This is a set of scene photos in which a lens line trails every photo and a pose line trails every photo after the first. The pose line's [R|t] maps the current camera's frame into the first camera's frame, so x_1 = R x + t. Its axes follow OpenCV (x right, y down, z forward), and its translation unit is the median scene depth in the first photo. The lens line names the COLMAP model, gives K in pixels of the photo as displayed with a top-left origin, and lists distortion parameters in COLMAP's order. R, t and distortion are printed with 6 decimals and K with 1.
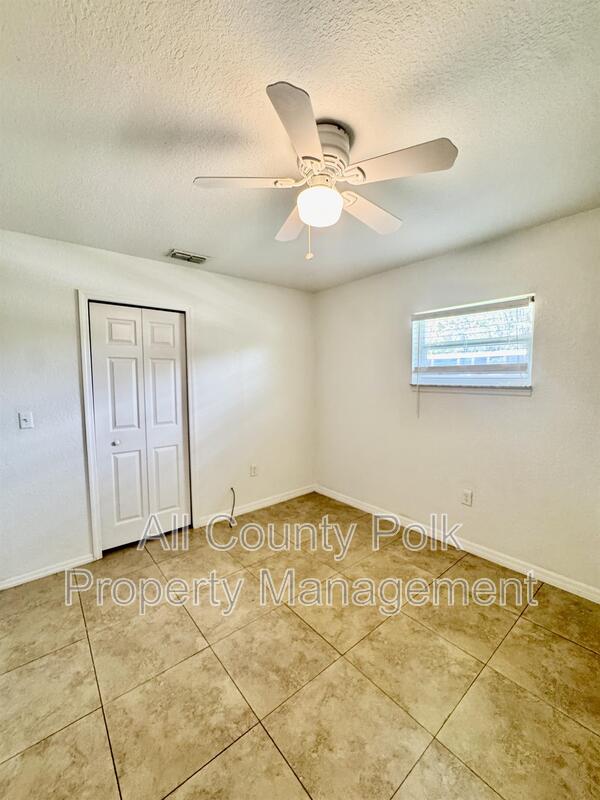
lens RADIAL K [[321.3, 0, 301.9], [0, 321.3, 399.1], [0, 0, 1]] dist [-0.002260, -0.000067]
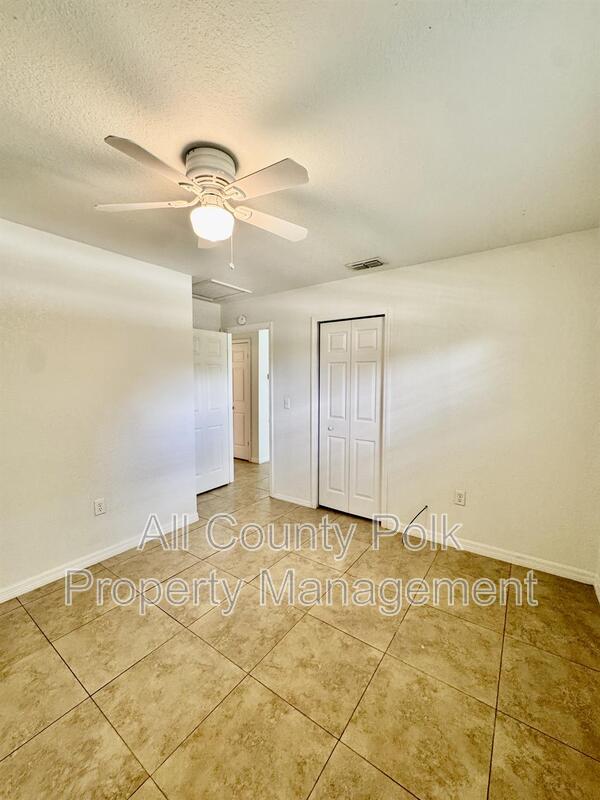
lens RADIAL K [[321.3, 0, 301.9], [0, 321.3, 399.1], [0, 0, 1]] dist [-0.002260, -0.000067]
pose [[0.258462, 0.069485, -0.963519, 0.694457], [-0.069324, 0.996172, 0.053244, -0.046195], [0.963531, 0.053034, 0.262290, 0.586492]]
